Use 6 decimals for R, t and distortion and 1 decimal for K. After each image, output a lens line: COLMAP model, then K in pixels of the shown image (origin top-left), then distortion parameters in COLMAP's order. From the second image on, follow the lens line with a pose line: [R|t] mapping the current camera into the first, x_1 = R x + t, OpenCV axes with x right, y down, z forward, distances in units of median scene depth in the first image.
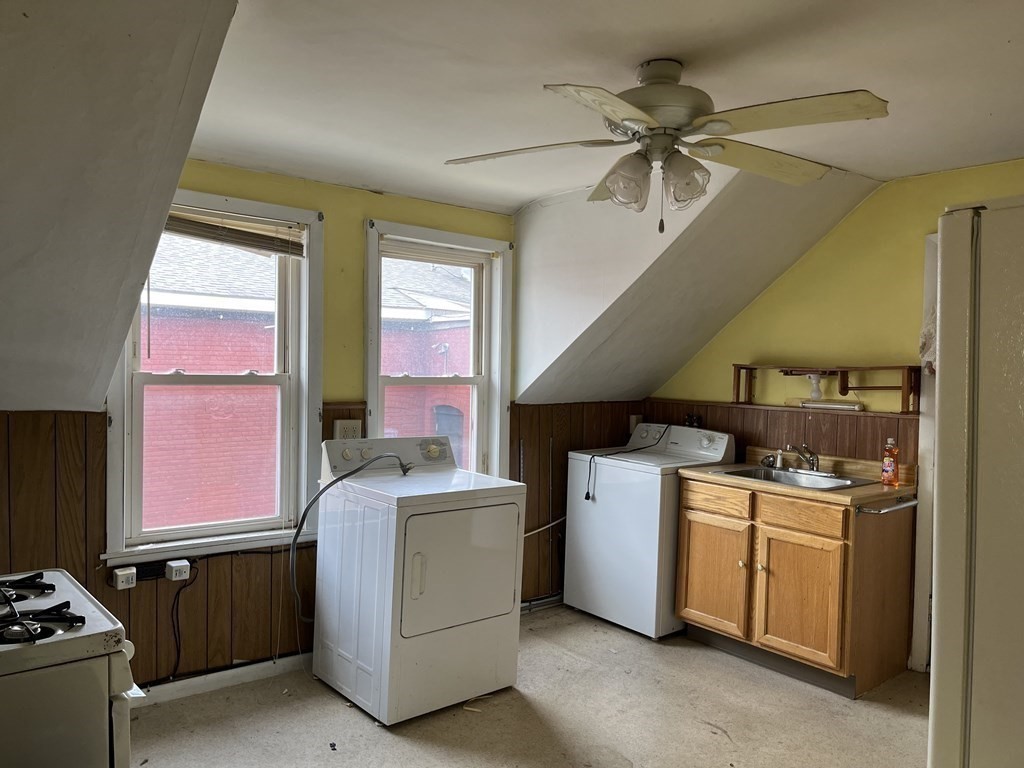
lens RADIAL K [[783.4, 0, 512.7], [0, 783.4, 384.2], [0, 0, 1]] dist [0.040144, -0.062722]
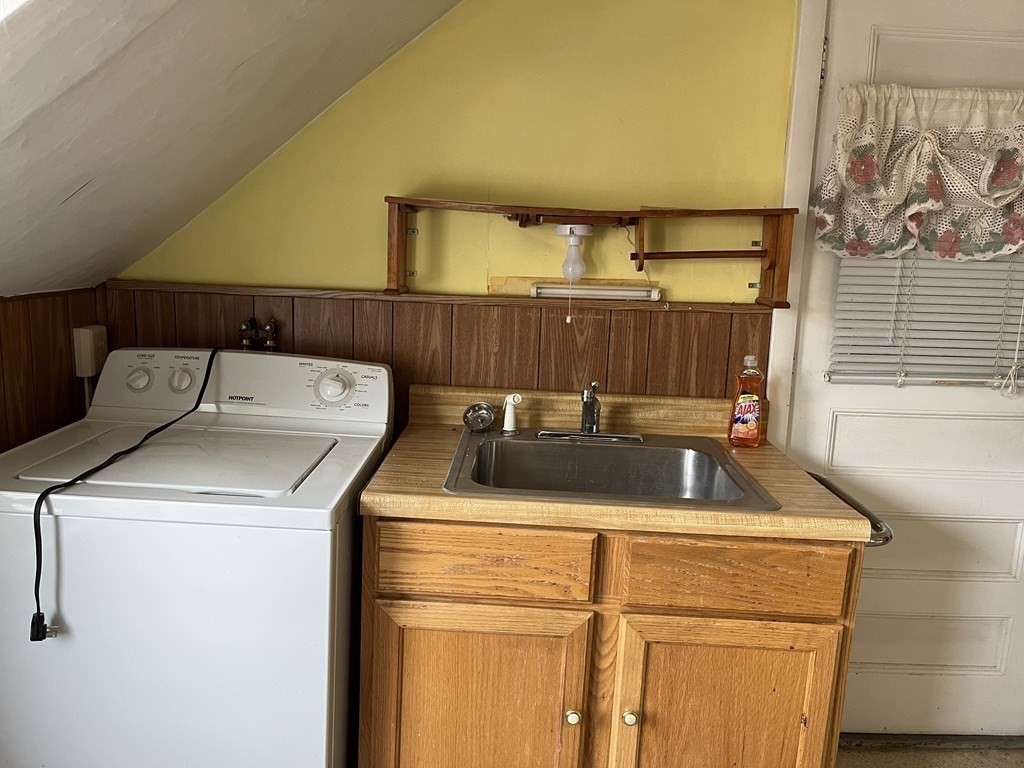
lens RADIAL K [[783.4, 0, 512.7], [0, 783.4, 385.7], [0, 0, 1]] dist [0.040144, -0.062722]
pose [[0.659350, -0.130968, 0.740341, 0.005073], [-0.001193, 0.984527, 0.175227, -0.000330], [-0.751835, -0.116419, 0.648992, 0.738311]]
